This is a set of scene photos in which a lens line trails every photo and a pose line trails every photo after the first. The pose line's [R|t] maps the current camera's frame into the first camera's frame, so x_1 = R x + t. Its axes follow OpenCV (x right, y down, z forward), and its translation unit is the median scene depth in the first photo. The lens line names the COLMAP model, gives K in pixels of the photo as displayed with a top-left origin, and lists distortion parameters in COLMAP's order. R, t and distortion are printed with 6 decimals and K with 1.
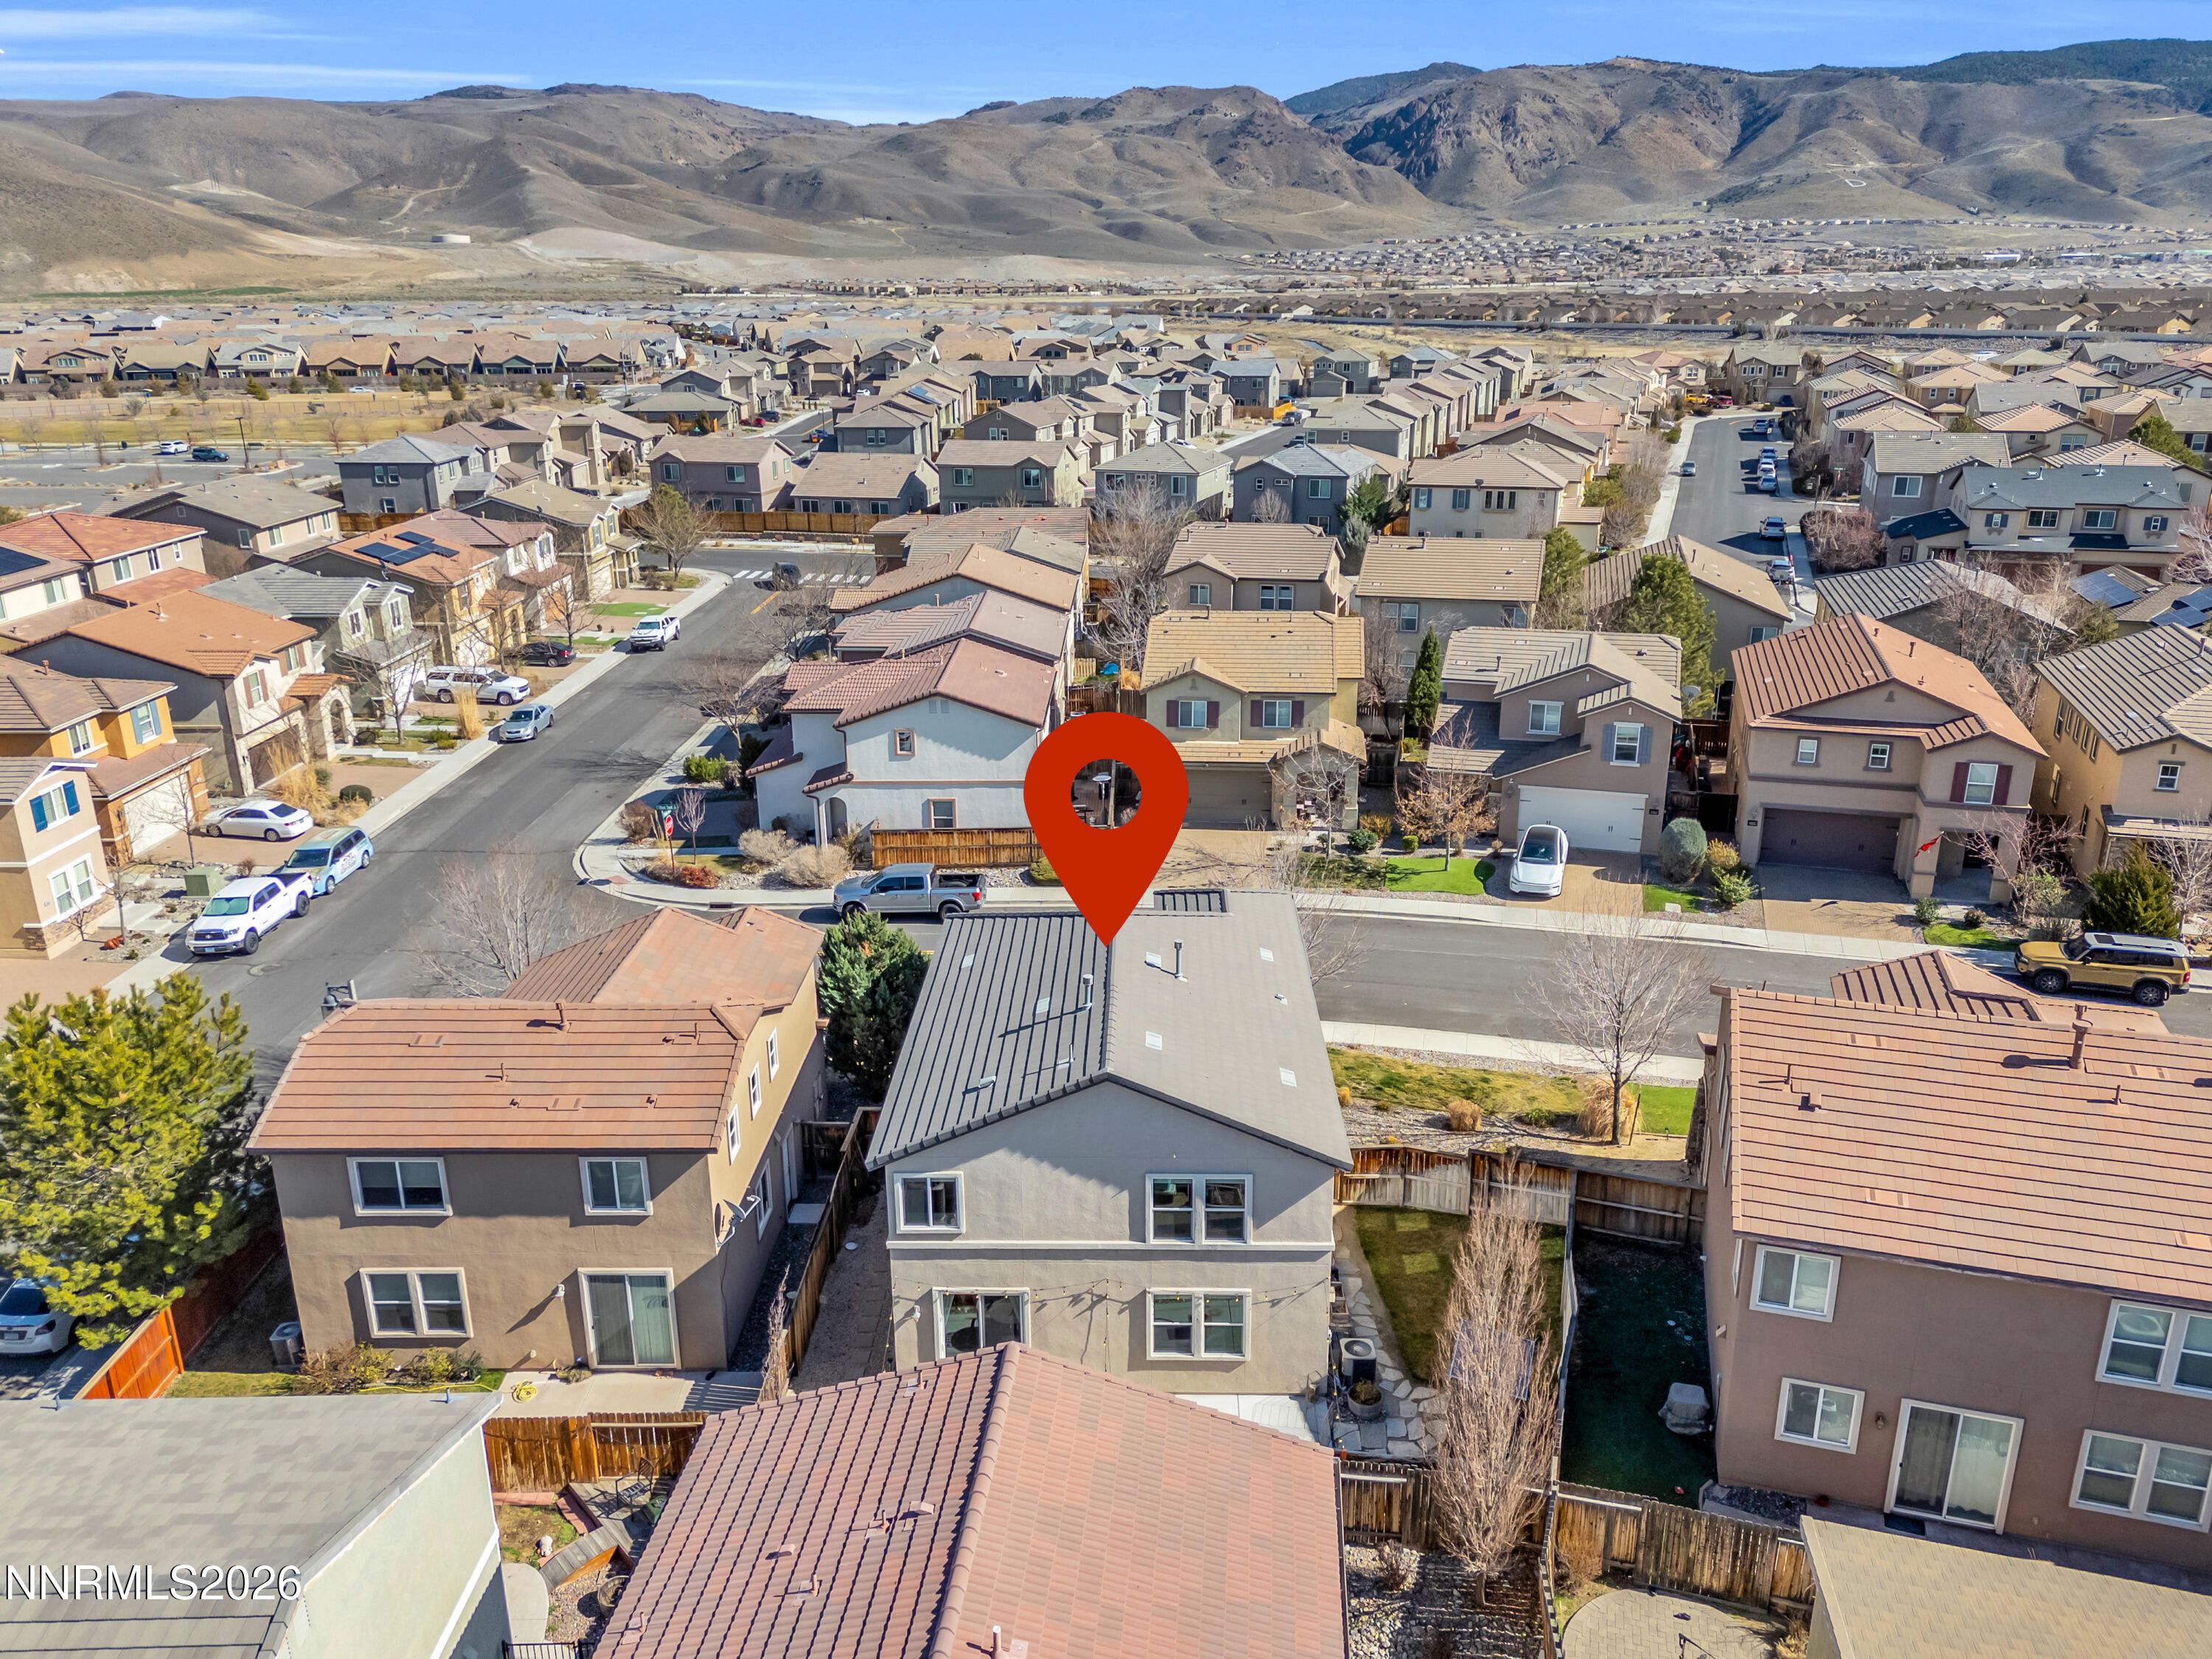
lens RADIAL K [[1630.9, 0, 1109.9], [0, 1630.9, 822.8], [0, 0, 1]] dist [0.045742, -0.009194]
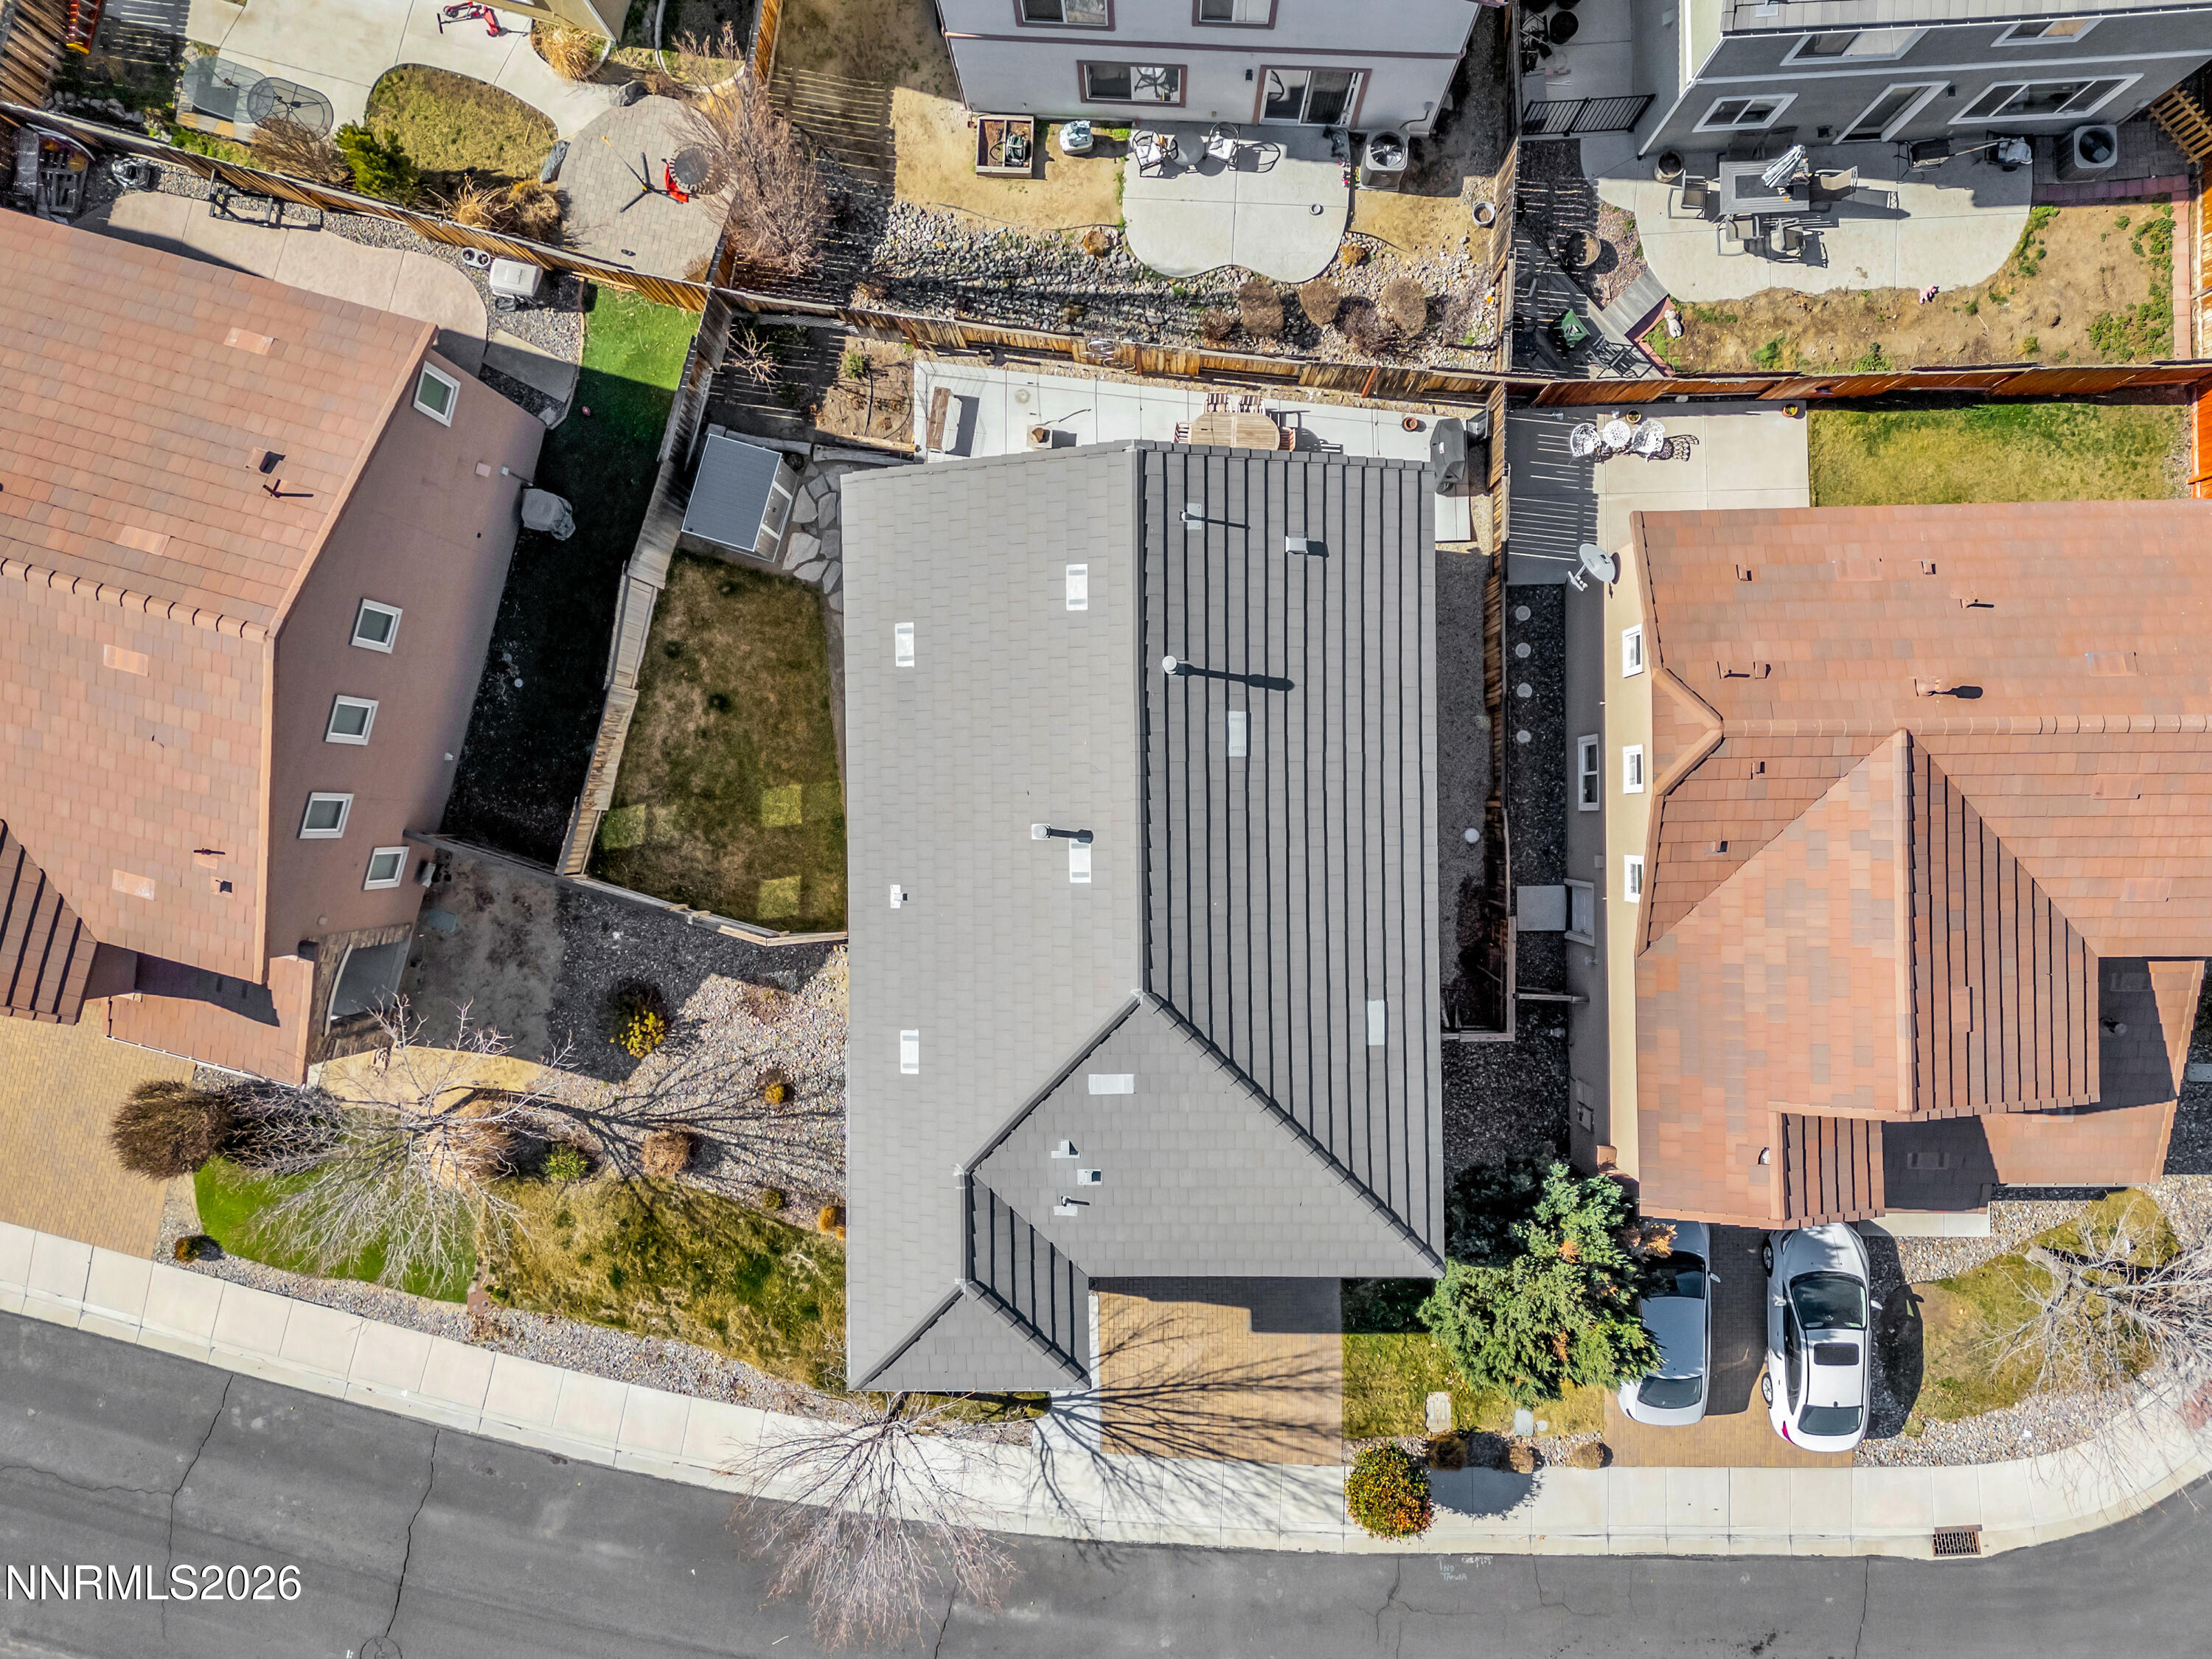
lens RADIAL K [[1630.9, 0, 1109.9], [0, 1630.9, 822.8], [0, 0, 1]] dist [0.045742, -0.009194]
pose [[-0.998591, 0.034225, 0.040566, -0.007155], [0.027552, -0.318984, 0.947359, -0.312411], [0.045364, 0.947142, 0.317592, 0.449130]]
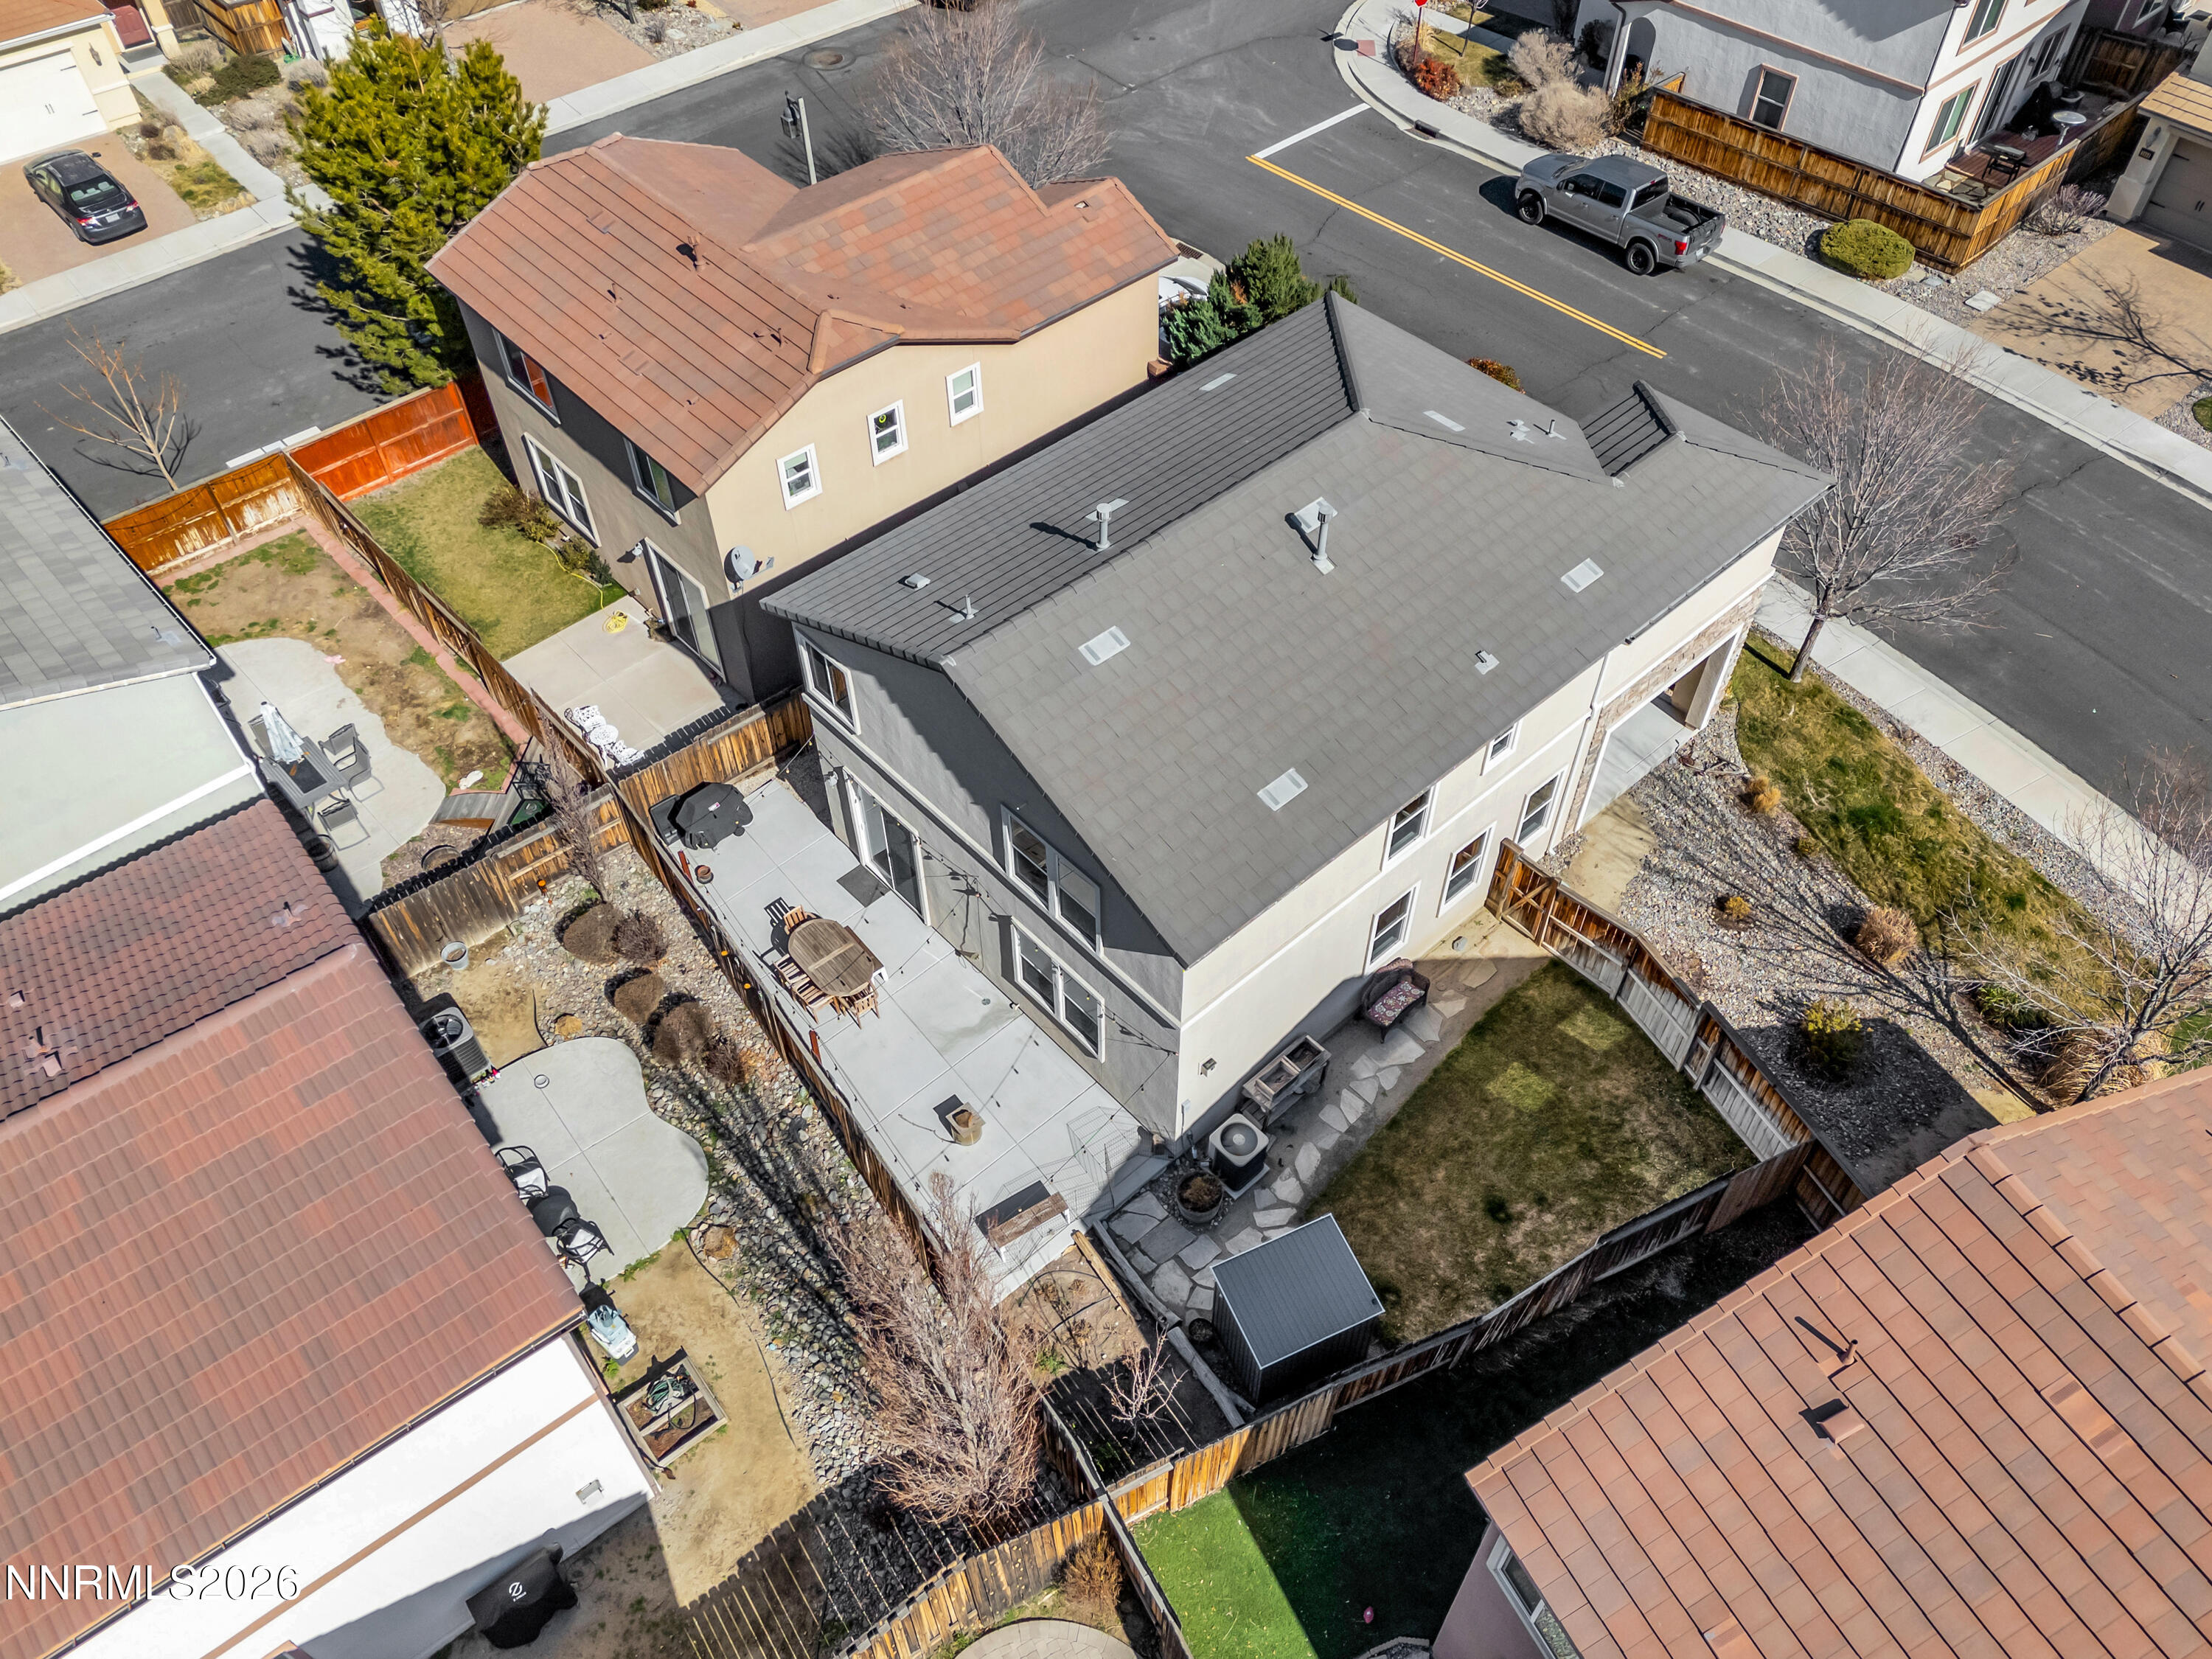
lens RADIAL K [[1630.9, 0, 1109.9], [0, 1630.9, 822.8], [0, 0, 1]] dist [0.045742, -0.009194]
pose [[0.688518, 0.547694, -0.475368, 0.200354], [-0.230068, 0.786580, 0.573028, -0.099276], [0.687758, -0.285173, 0.667581, 0.277194]]
